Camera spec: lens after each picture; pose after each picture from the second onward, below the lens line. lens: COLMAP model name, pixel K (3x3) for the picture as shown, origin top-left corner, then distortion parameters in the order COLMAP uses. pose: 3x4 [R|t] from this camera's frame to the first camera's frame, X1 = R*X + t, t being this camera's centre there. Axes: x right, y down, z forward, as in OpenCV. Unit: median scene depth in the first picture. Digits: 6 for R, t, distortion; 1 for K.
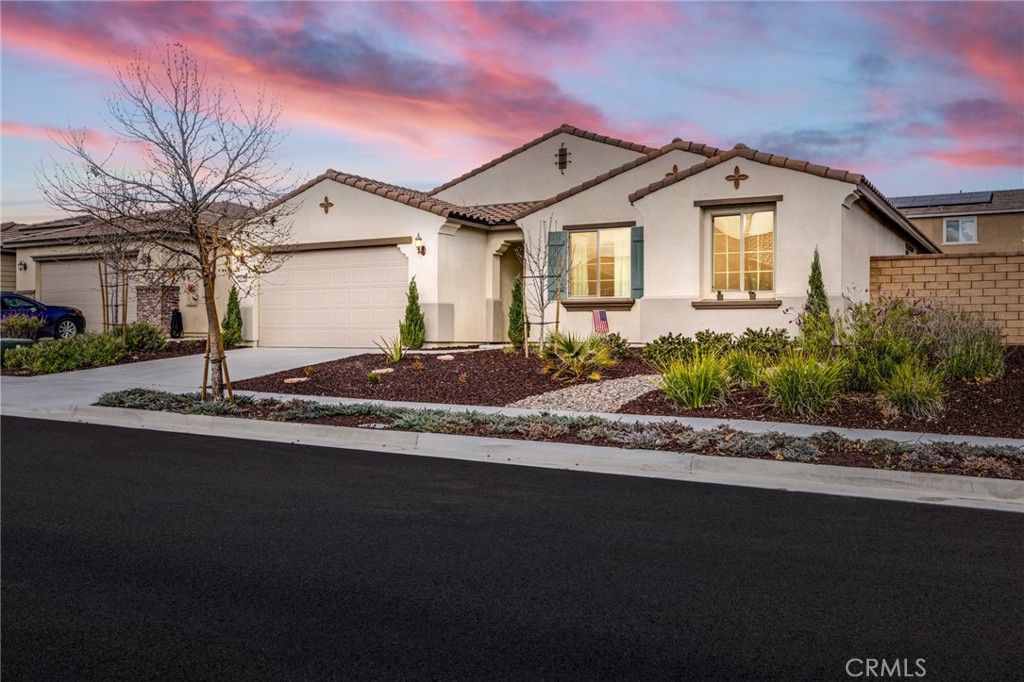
lens RADIAL K [[887.3, 0, 512.0], [0, 887.3, 341.0], [0, 0, 1]] dist [-0.004742, -0.000508]
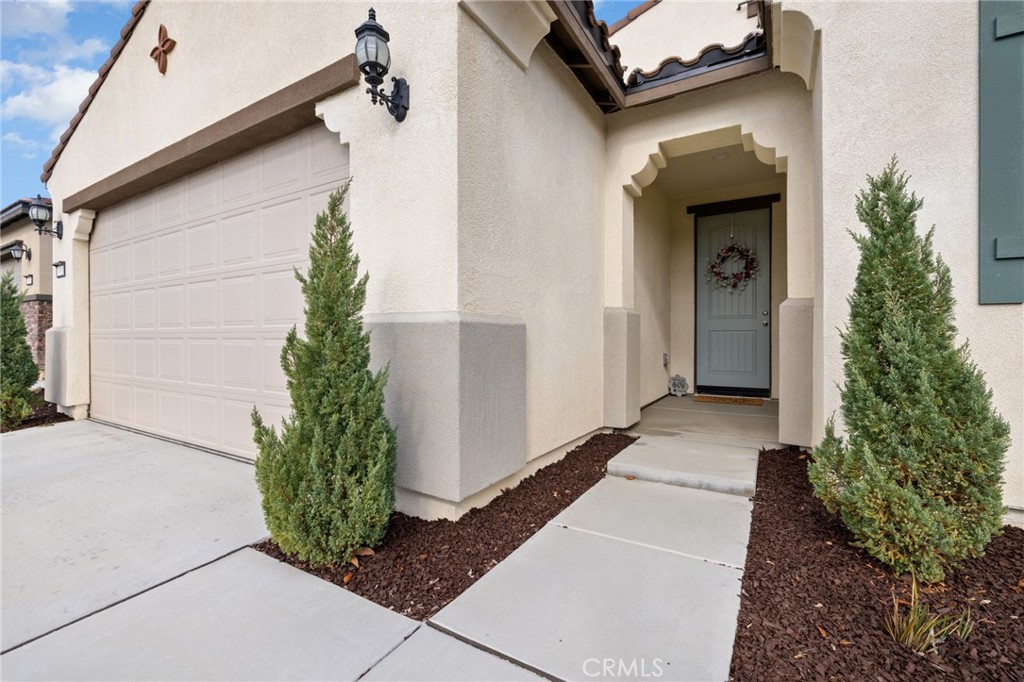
lens RADIAL K [[441.8, 0, 512.0], [0, 441.8, 341.0], [0, 0, 1]] dist [0.003325, 0.000111]
pose [[0.999622, 0.002627, -0.027381, -0.067825], [-0.002591, 0.999996, 0.001344, -0.038525], [0.027384, -0.001273, 0.999624, 0.899095]]
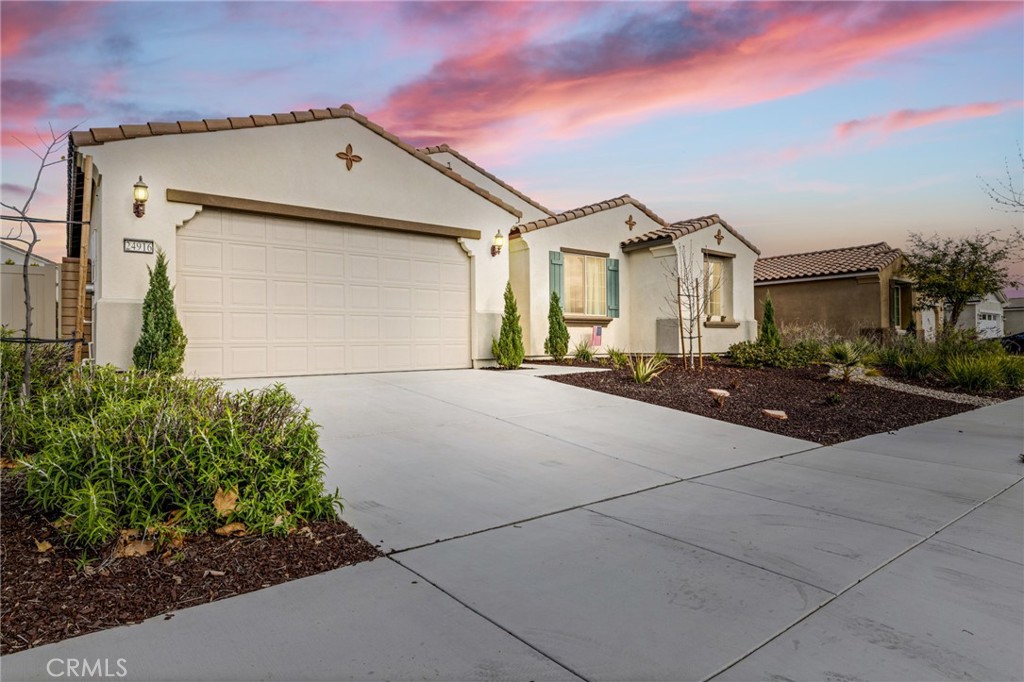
lens RADIAL K [[555.9, 0, 512.0], [0, 555.9, 341.0], [0, 0, 1]] dist [0.002140, 0.000193]
pose [[0.395369, -0.004331, 0.918512, -0.590517], [0.012717, 0.999919, -0.000759, -0.015752], [-0.918434, 0.011981, 0.395392, 0.790493]]
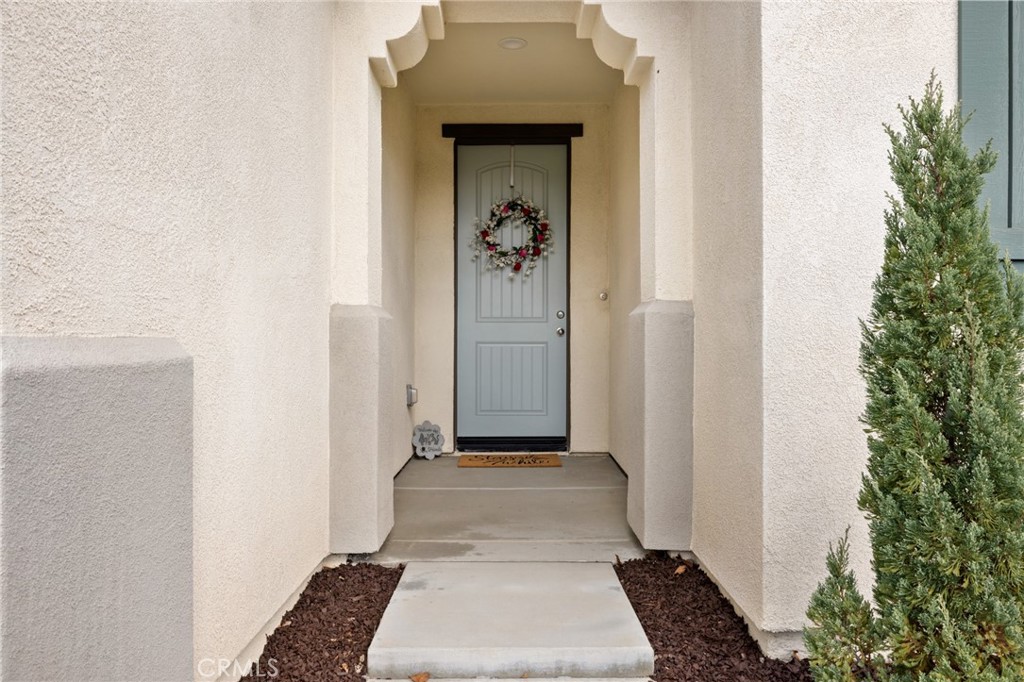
lens RADIAL K [[759.1, 0, 512.0], [0, 759.1, 341.0], [0, 0, 1]] dist [-0.001642, 0.004292]
pose [[0.872144, -0.000545, 0.489250, -0.077689], [0.003952, 0.999975, -0.005931, -0.044549], [-0.489234, 0.007106, 0.872124, 0.937050]]
